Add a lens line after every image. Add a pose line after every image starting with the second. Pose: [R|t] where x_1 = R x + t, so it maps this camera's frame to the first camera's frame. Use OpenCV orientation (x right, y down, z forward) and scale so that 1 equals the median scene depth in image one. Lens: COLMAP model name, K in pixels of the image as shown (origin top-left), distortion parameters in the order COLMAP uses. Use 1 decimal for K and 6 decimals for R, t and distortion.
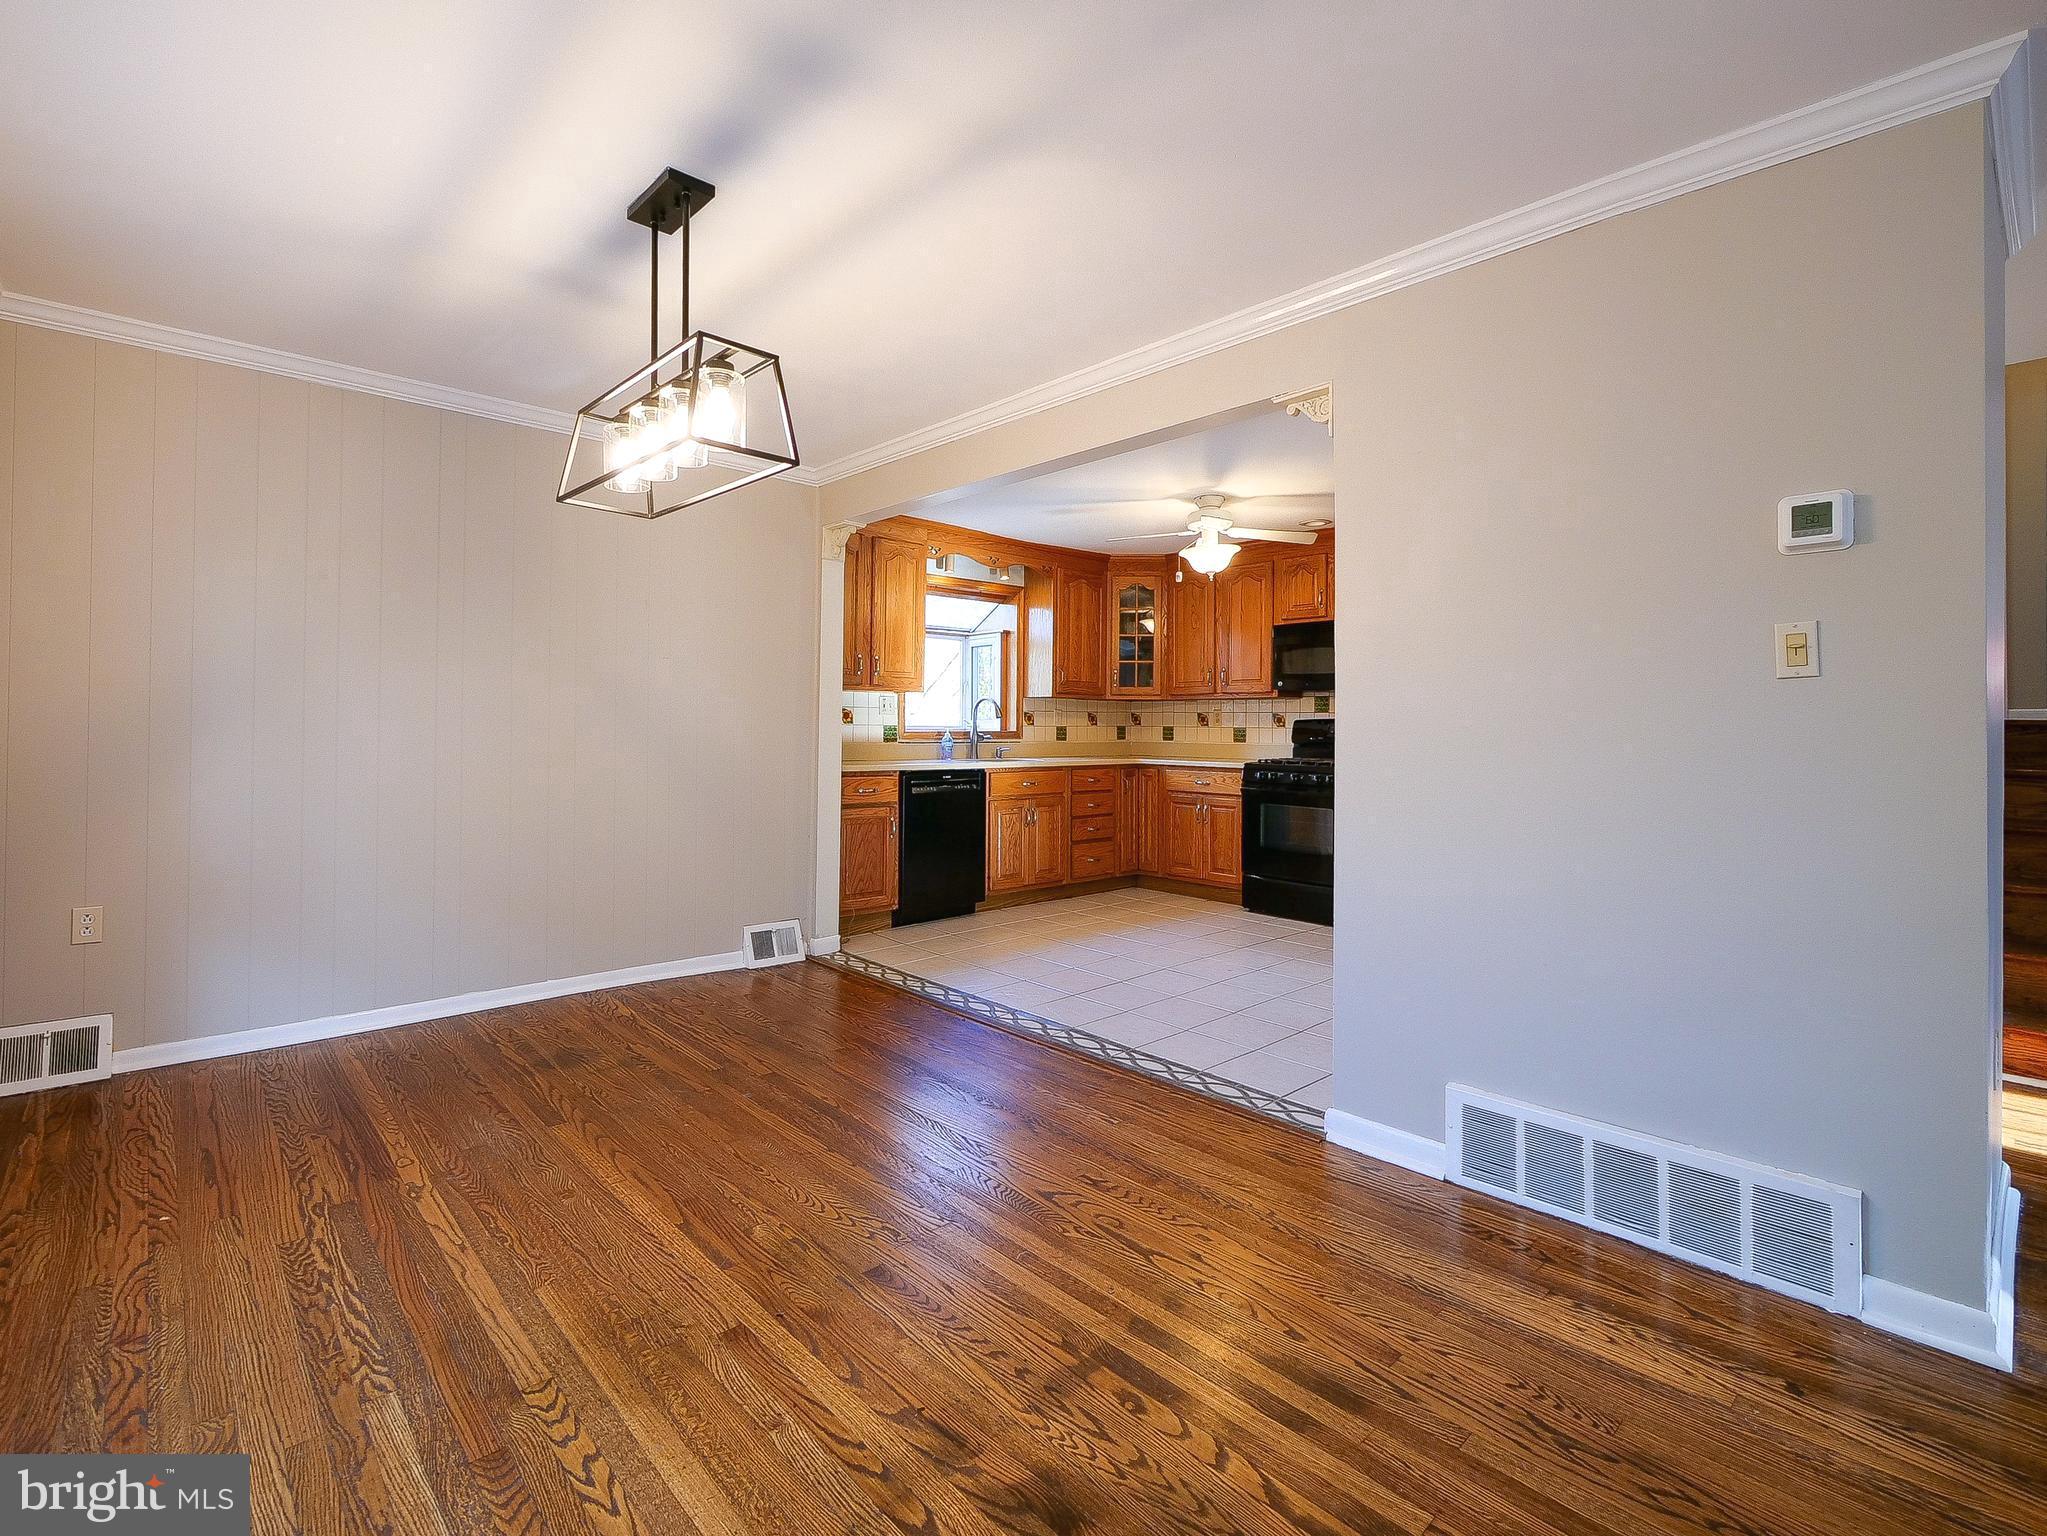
lens RADIAL K [[954.0, 0, 1082.6], [0, 954.0, 722.2], [0, 0, 1]] dist [-0.006103, 0.002351]
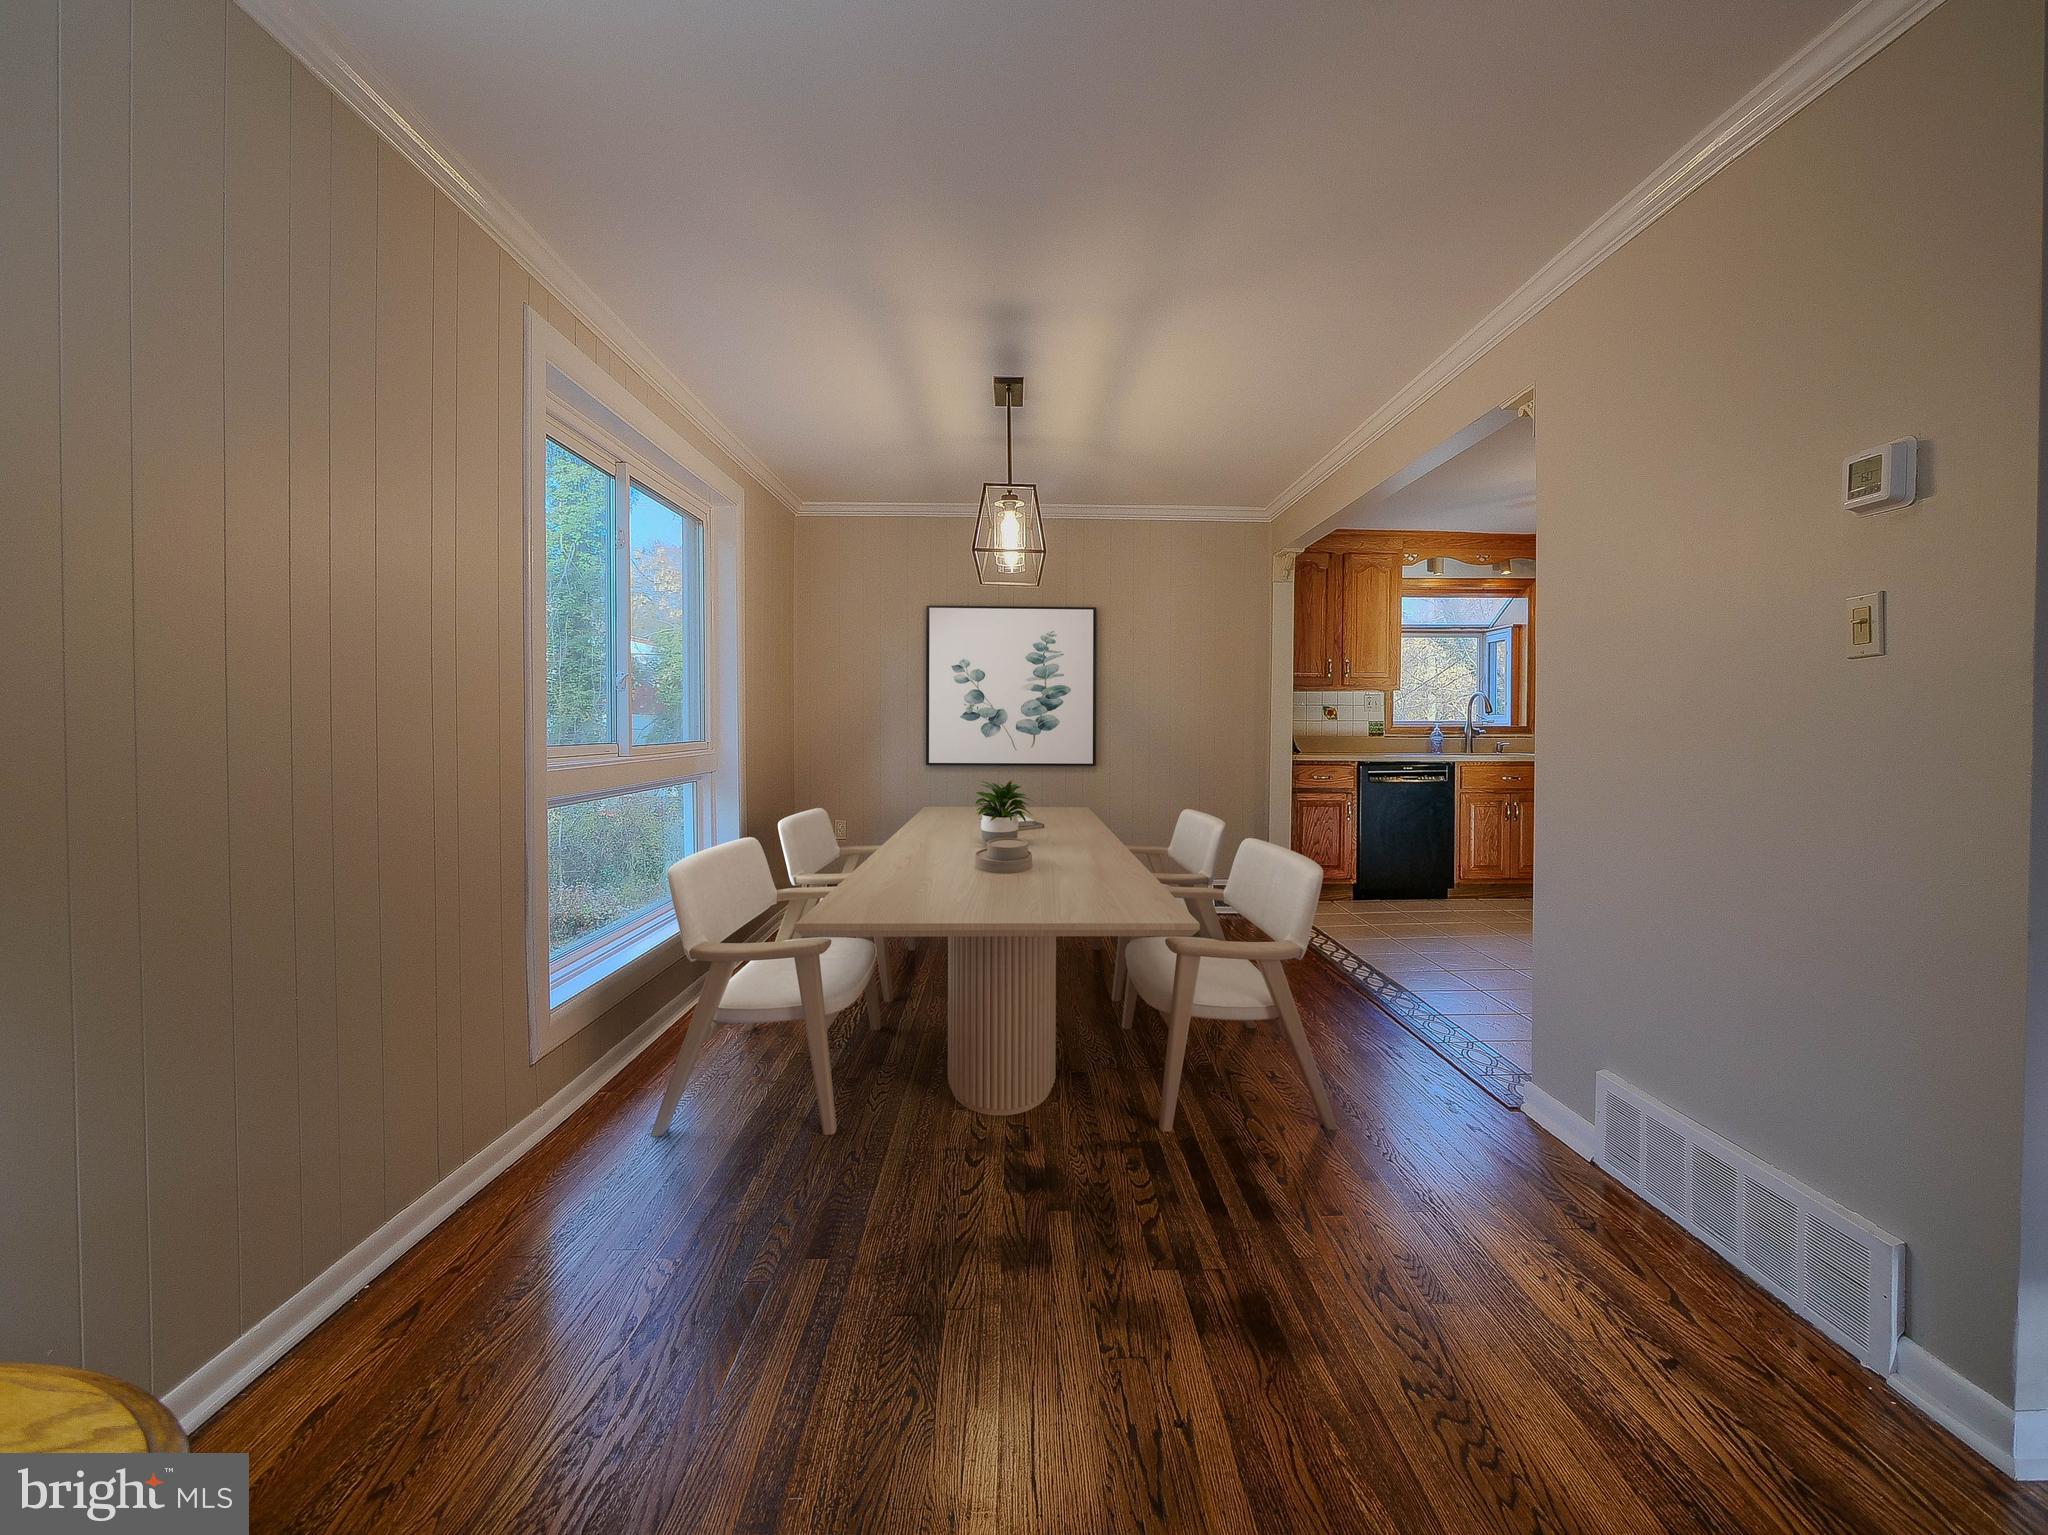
lens RADIAL K [[954.4, 0, 1084.0], [0, 954.4, 740.0], [0, 0, 1]] dist [-0.006103, 0.002351]
pose [[0.750760, 0.005617, -0.660551, 0.309138], [0.008052, 0.999812, 0.017653, 0.003538], [0.660526, -0.018572, 0.750574, -0.055139]]
